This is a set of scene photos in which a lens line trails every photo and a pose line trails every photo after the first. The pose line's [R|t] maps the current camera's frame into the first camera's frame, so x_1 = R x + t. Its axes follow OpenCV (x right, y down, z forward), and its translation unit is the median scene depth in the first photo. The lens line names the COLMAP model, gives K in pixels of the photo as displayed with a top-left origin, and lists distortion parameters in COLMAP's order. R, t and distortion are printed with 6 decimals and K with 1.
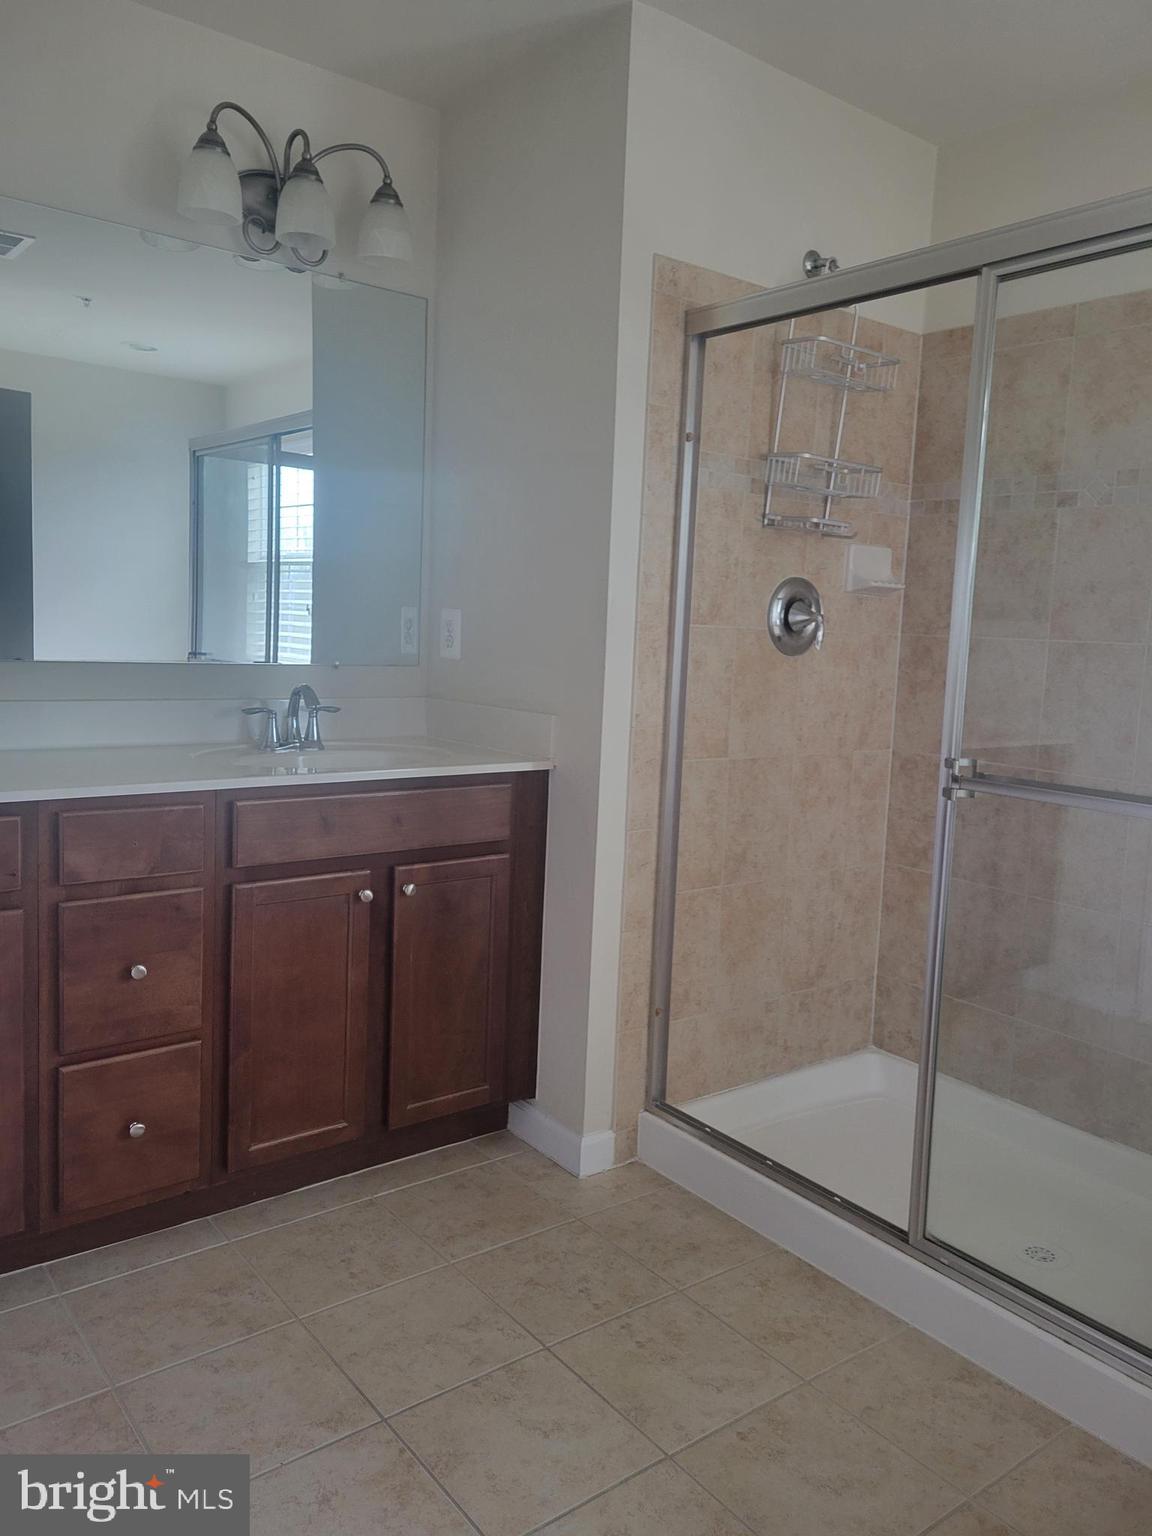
lens RADIAL K [[1161.0, 0, 583.6], [0, 1161.0, 765.5], [0, 0, 1]] dist [0.053416, -0.027601]
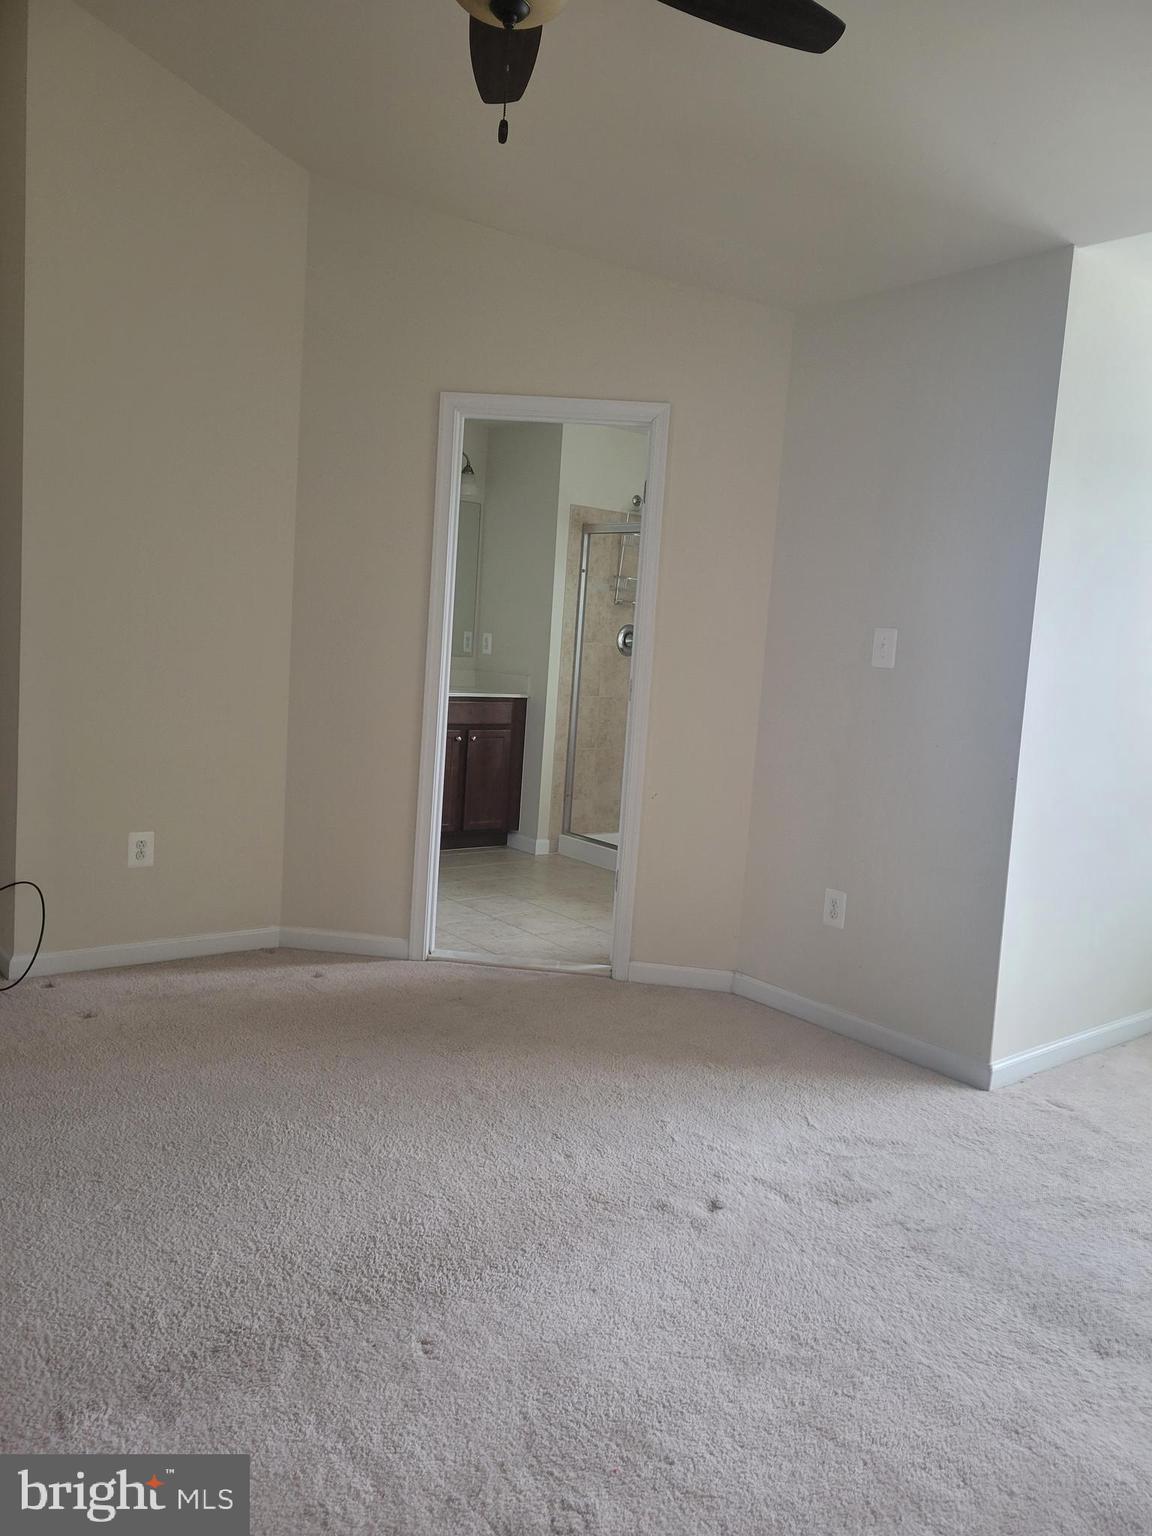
lens RADIAL K [[1161.0, 0, 583.6], [0, 1161.0, 765.5], [0, 0, 1]] dist [0.053416, -0.027601]
pose [[0.999451, 0.021710, 0.025029, 0.033375], [-0.021386, 0.999685, -0.013148, 0.179093], [-0.025306, 0.012605, 0.999600, -1.519659]]
